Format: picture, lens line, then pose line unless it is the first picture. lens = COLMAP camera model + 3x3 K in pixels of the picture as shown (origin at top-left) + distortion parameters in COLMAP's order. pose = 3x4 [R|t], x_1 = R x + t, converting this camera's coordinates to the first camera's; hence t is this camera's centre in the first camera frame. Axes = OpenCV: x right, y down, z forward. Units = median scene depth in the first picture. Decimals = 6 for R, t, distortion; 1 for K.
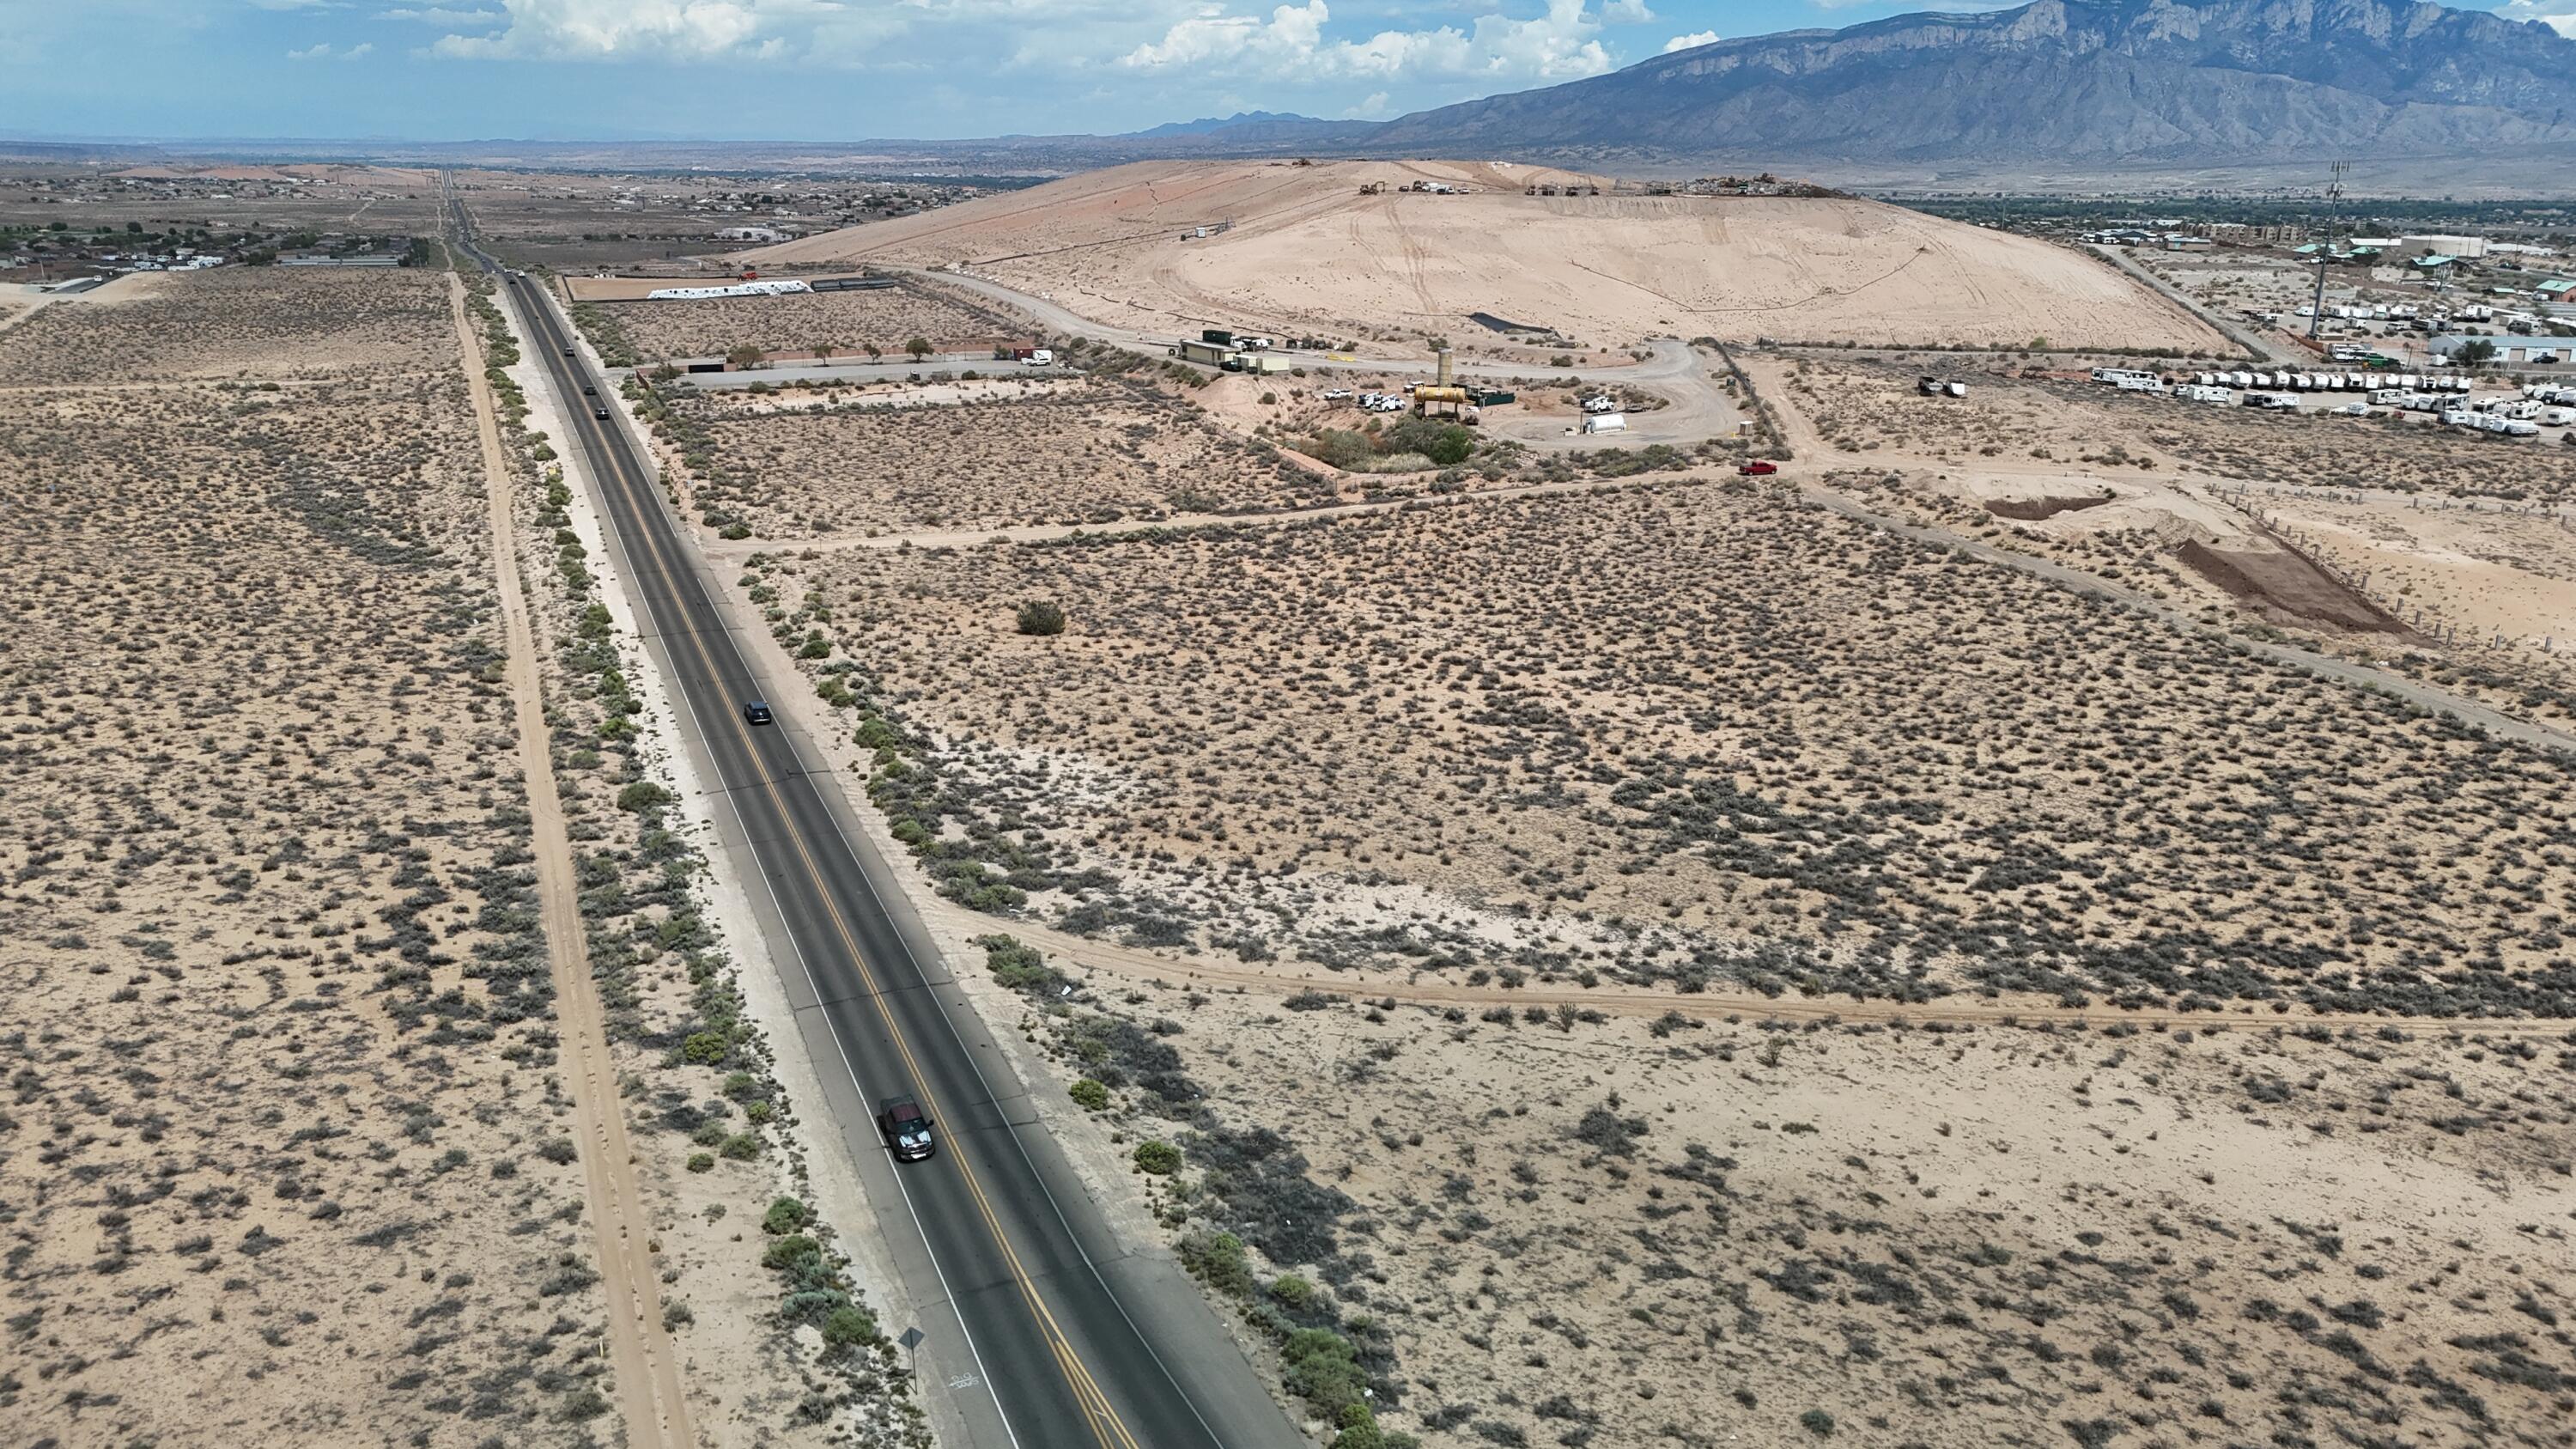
lens RADIAL K [[1891.0, 0, 1293.6], [0, 1891.0, 739.3], [0, 0, 1]] dist [0.069722, -0.063223]
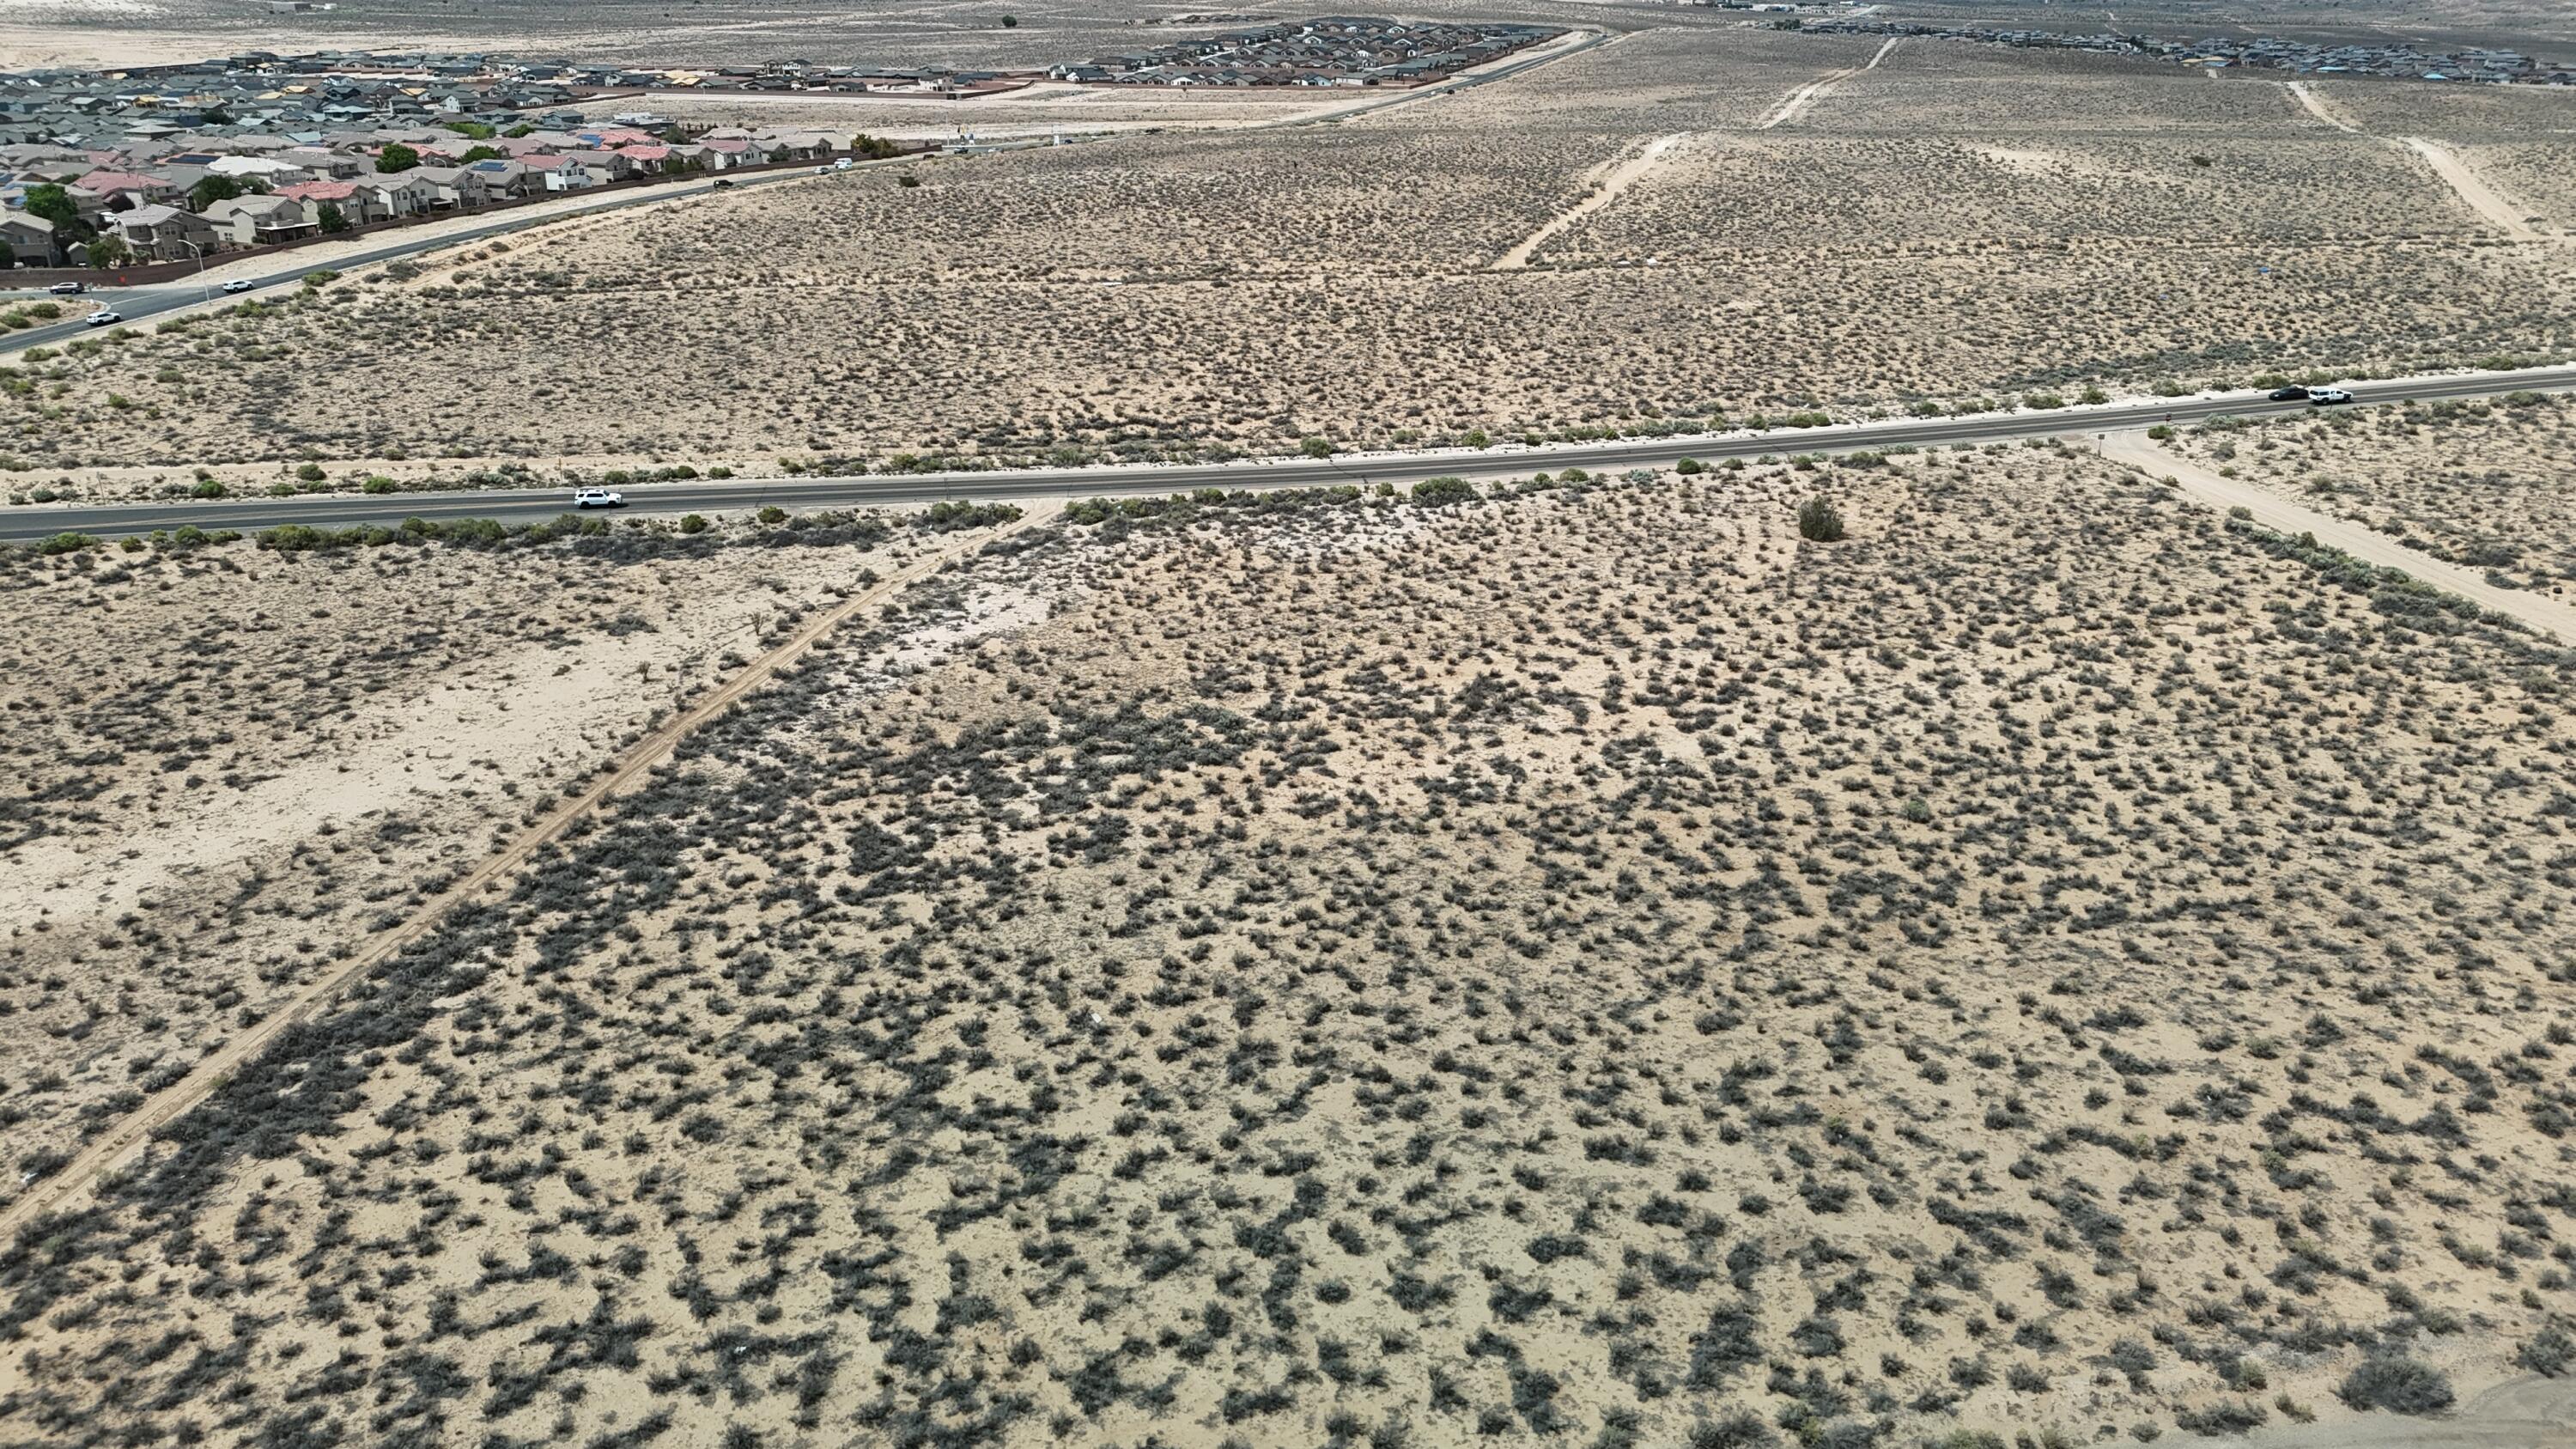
lens RADIAL K [[1891.0, 0, 1294.9], [0, 1891.0, 726.2], [0, 0, 1]] dist [0.069722, -0.063223]
pose [[-0.220557, 0.345780, -0.912026, 0.983013], [-0.300001, 0.865675, 0.400756, -0.336260], [0.928092, 0.361999, -0.087196, 1.104297]]
